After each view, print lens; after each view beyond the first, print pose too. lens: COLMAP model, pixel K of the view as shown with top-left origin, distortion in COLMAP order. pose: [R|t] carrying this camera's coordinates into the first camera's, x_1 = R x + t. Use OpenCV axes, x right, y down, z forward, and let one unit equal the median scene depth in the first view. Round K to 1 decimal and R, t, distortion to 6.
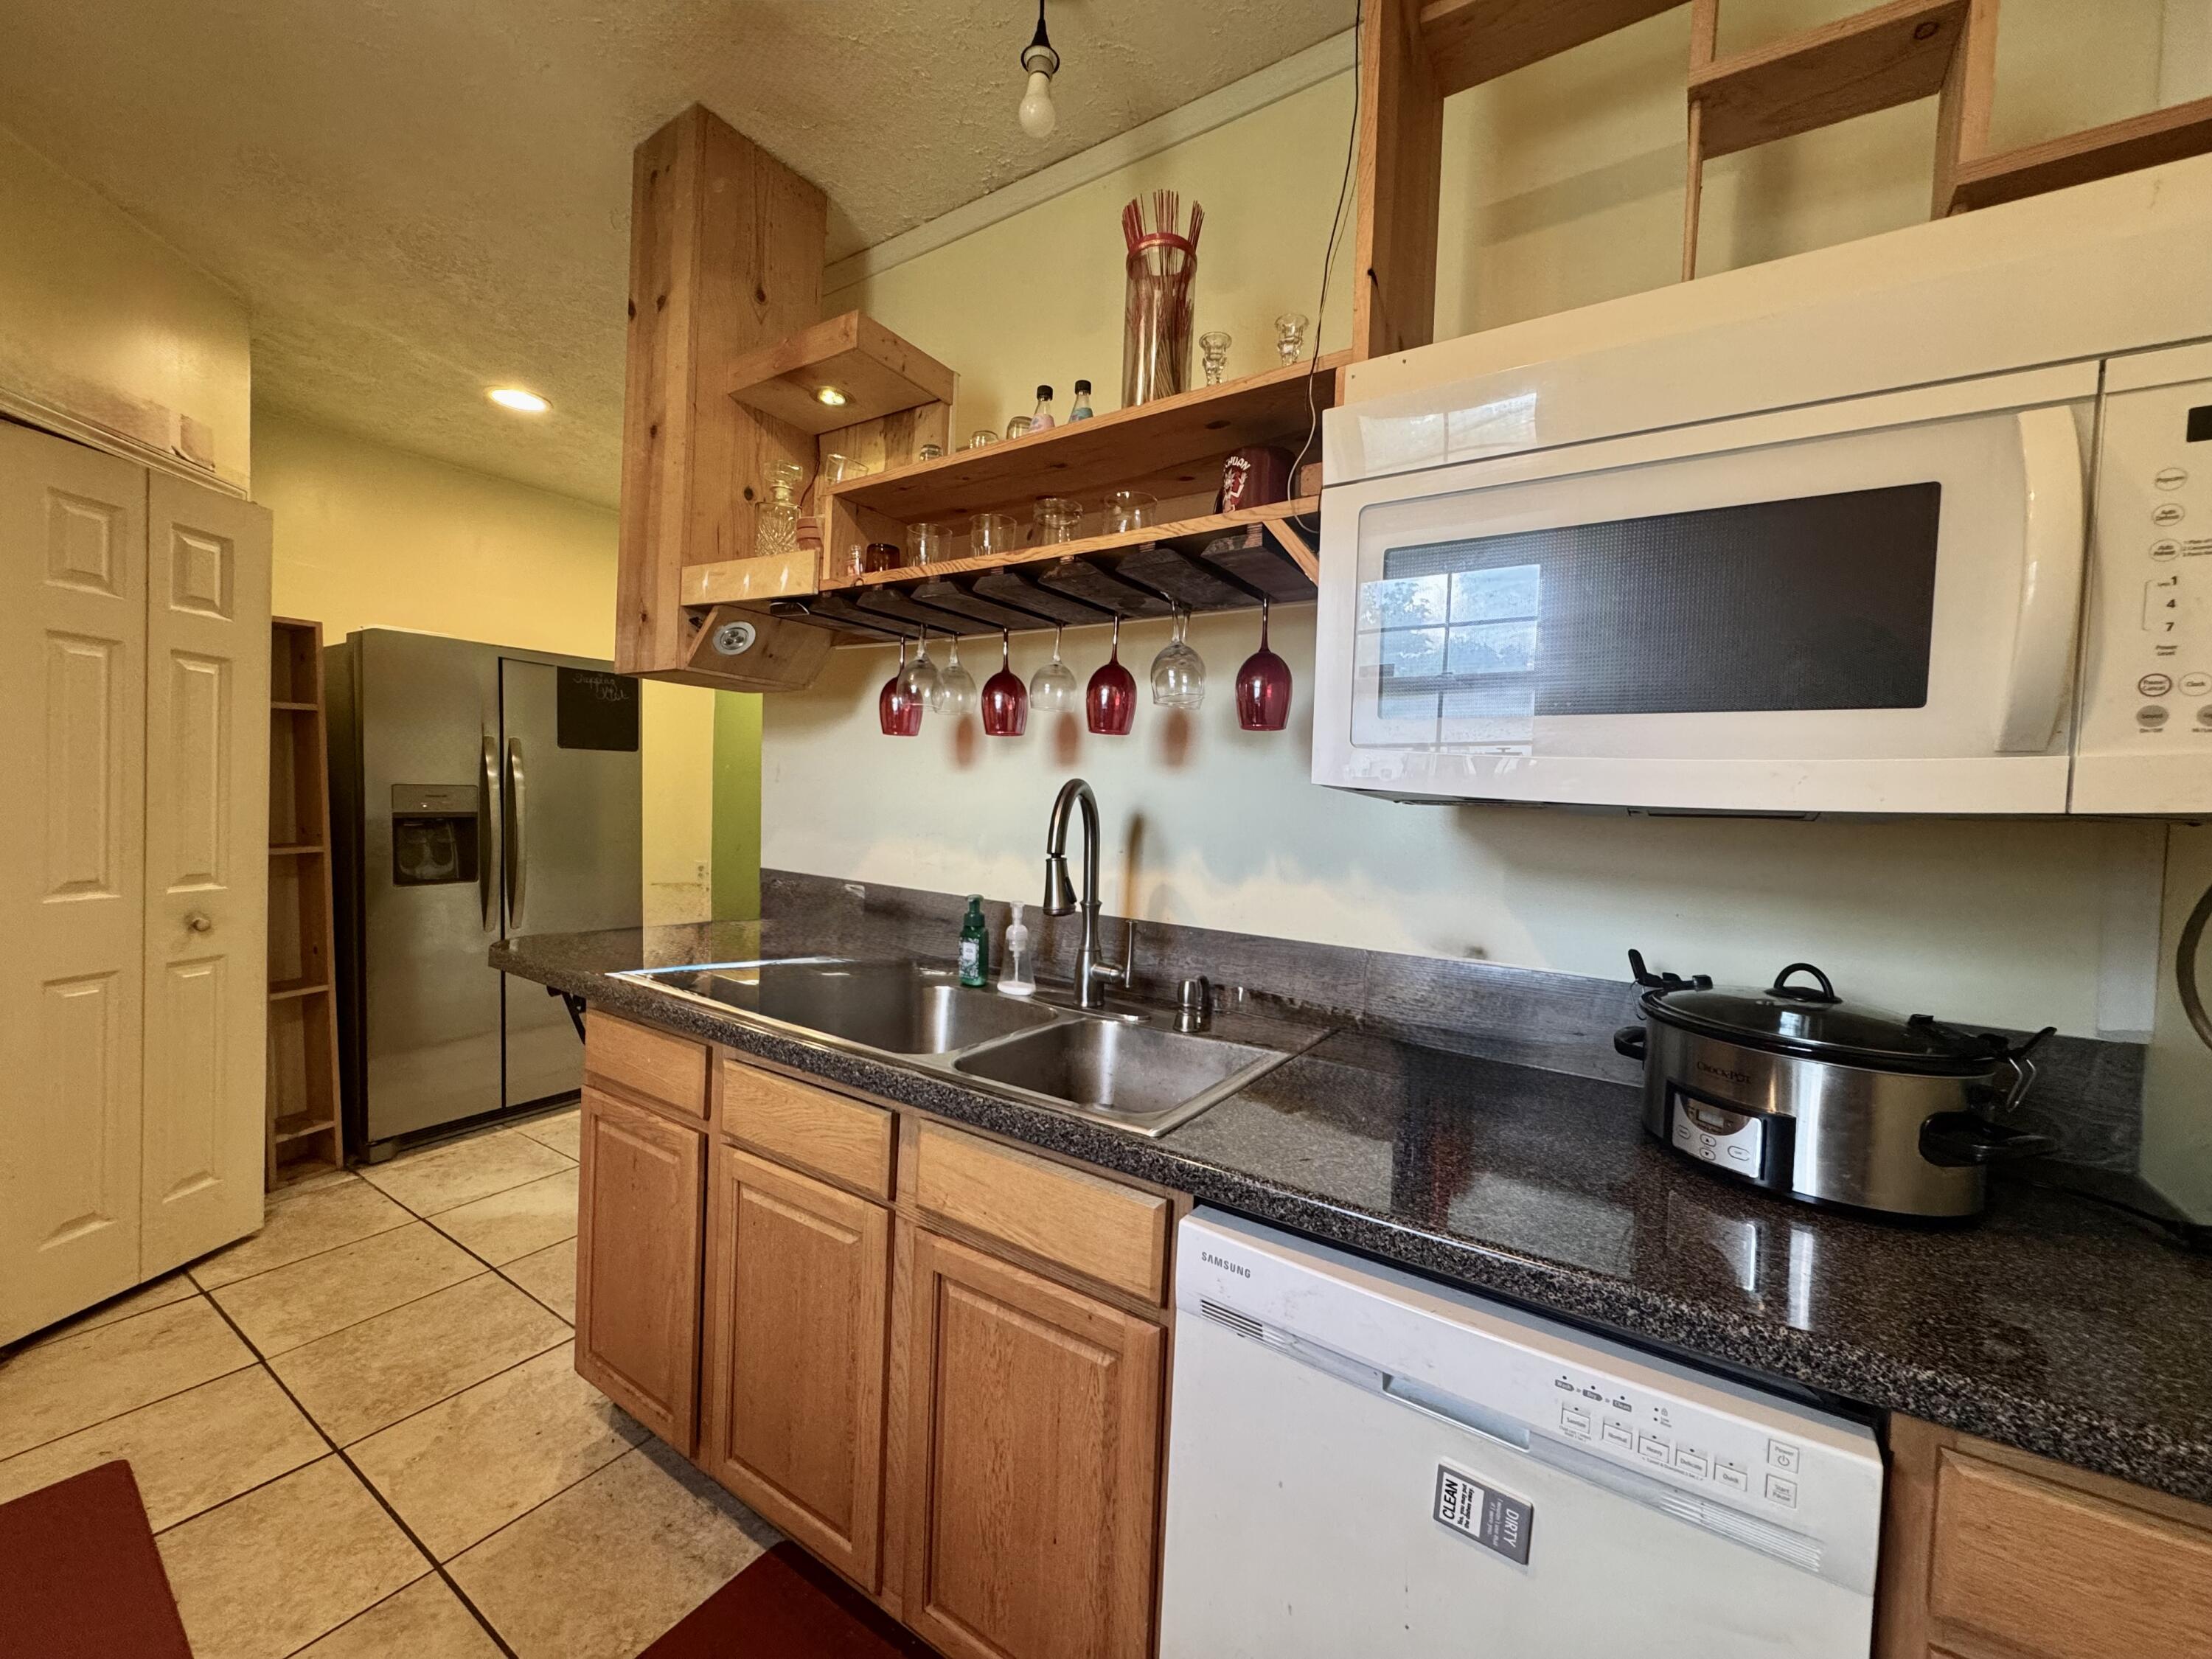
lens RADIAL K [[891.2, 0, 1106.0], [0, 891.2, 829.5], [0, 0, 1]] dist [-0.000055, 0.000451]
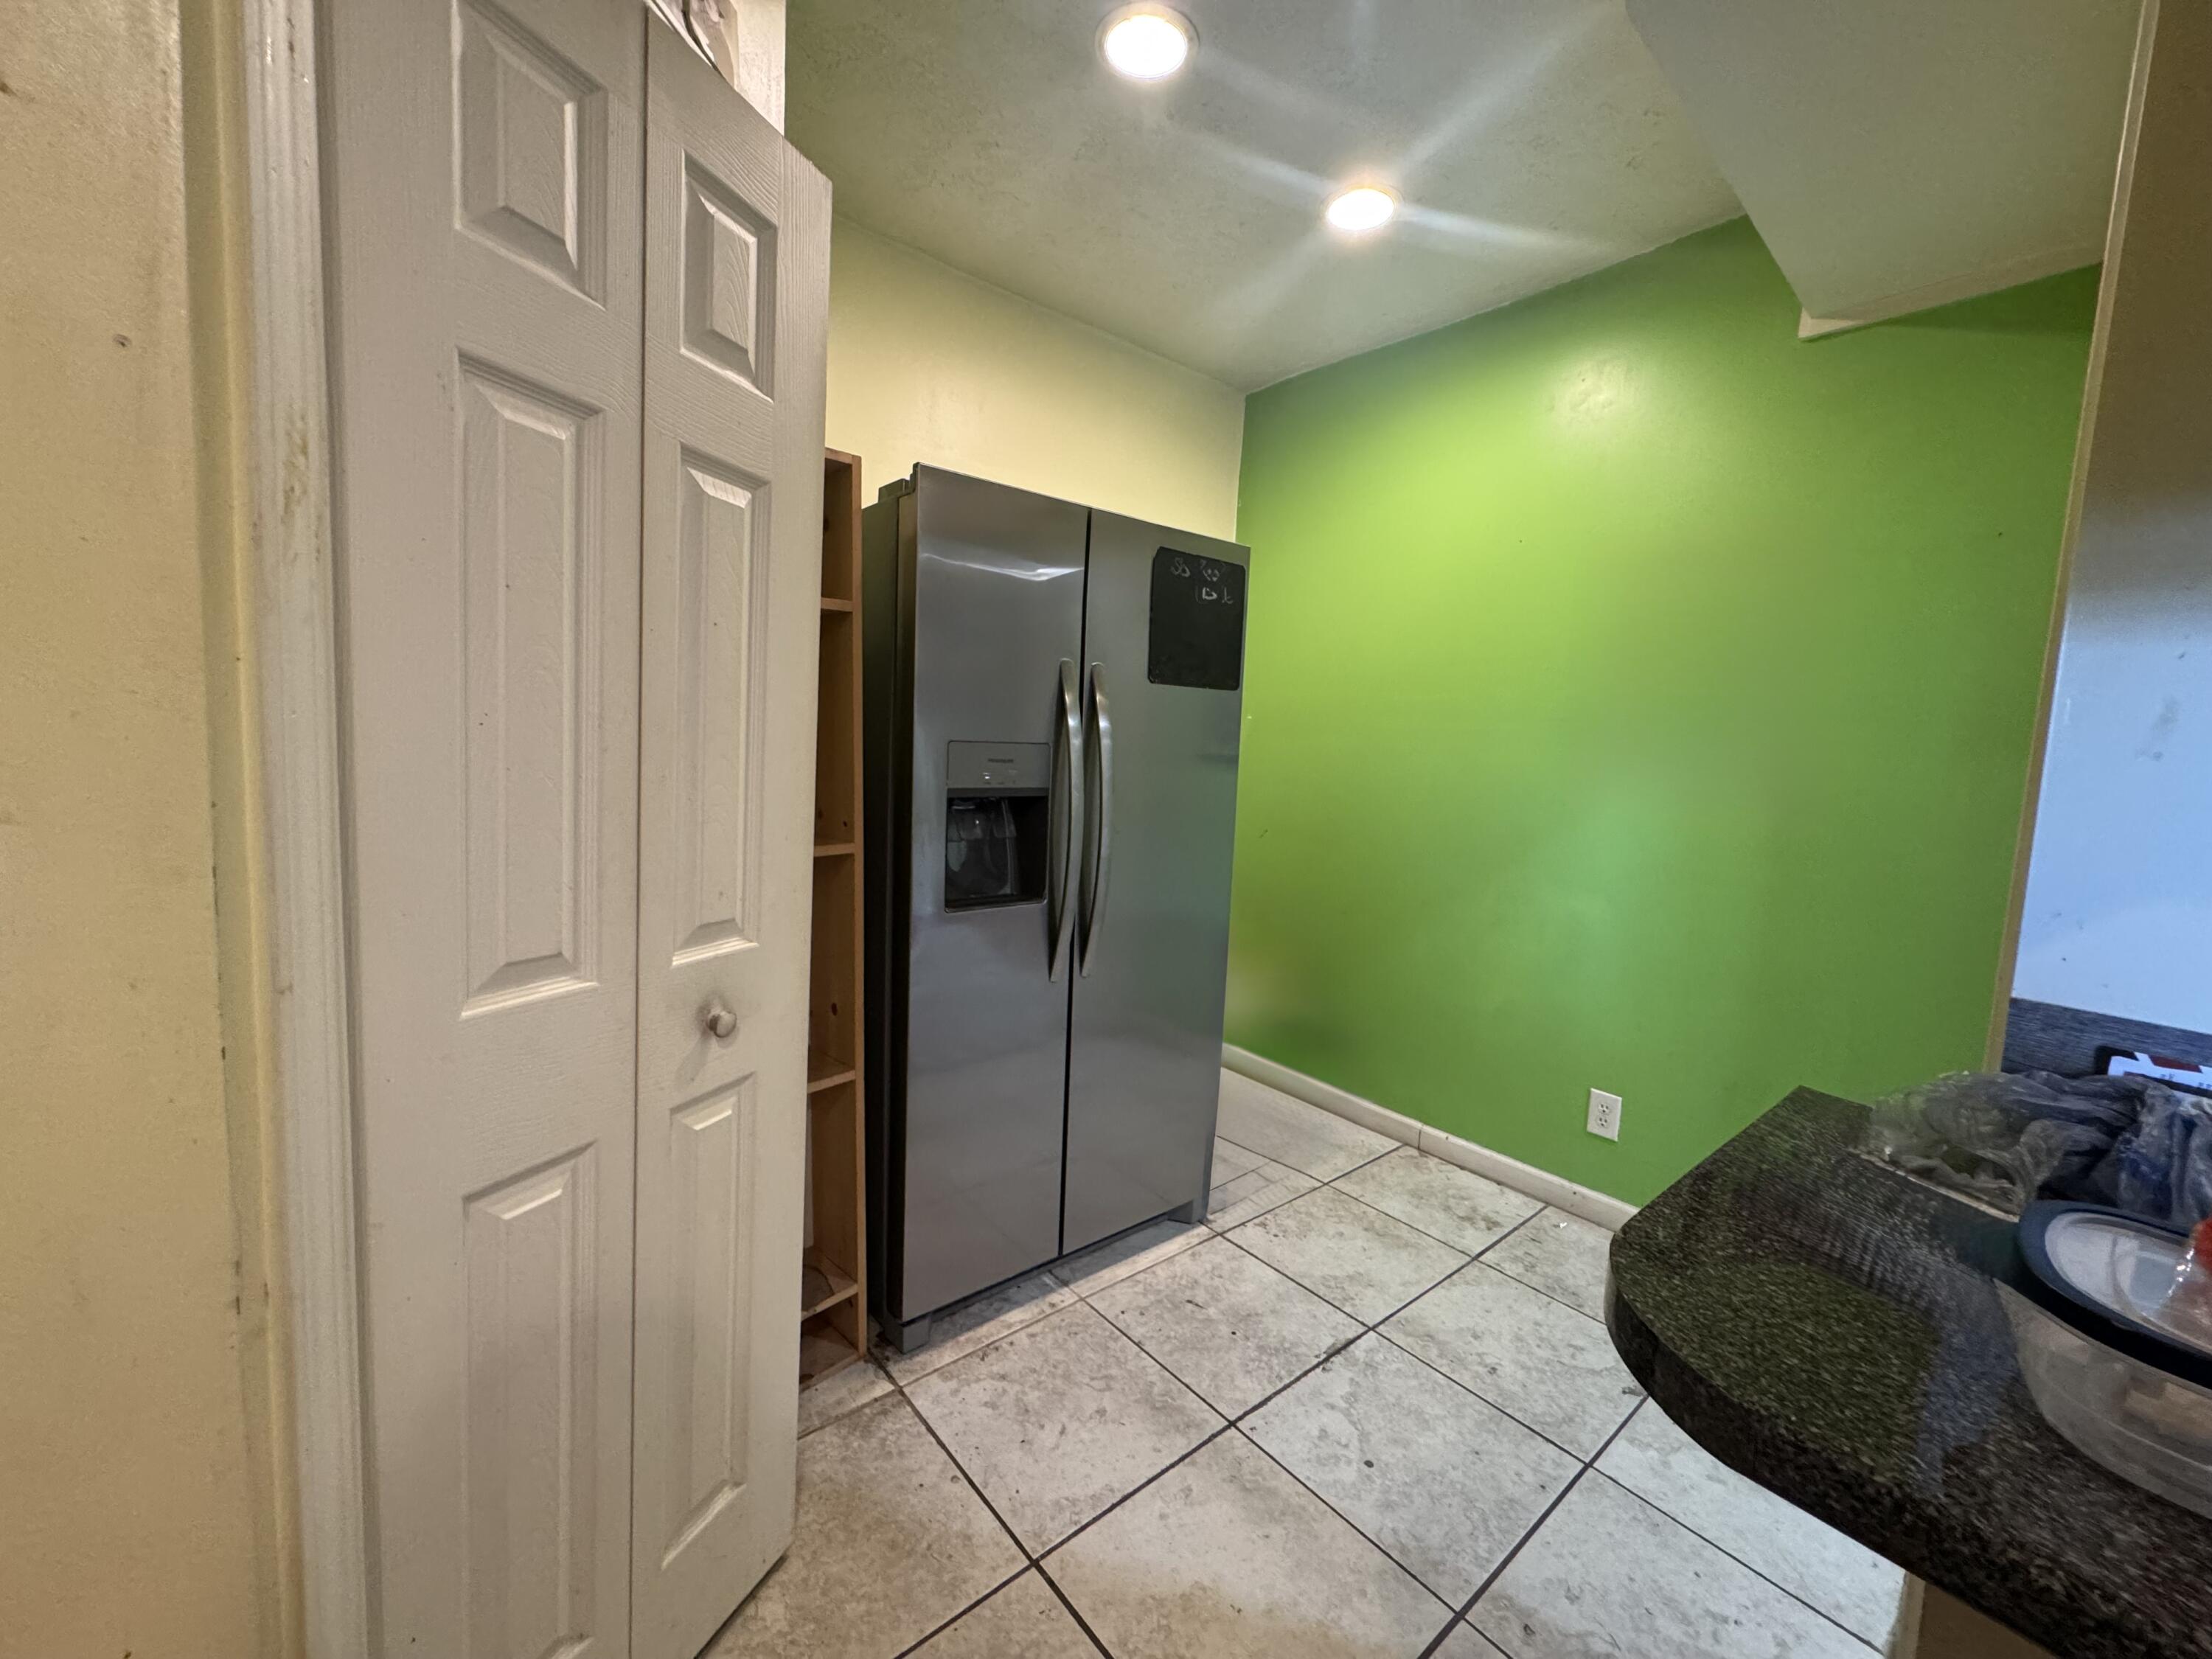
lens RADIAL K [[891.2, 0, 1106.0], [0, 891.2, 829.5], [0, 0, 1]] dist [-0.000055, 0.000451]
pose [[0.955701, 0.043702, -0.291077, -0.631296], [-0.028927, 0.998074, 0.054874, -0.032669], [0.292914, -0.044023, 0.955125, 0.558370]]
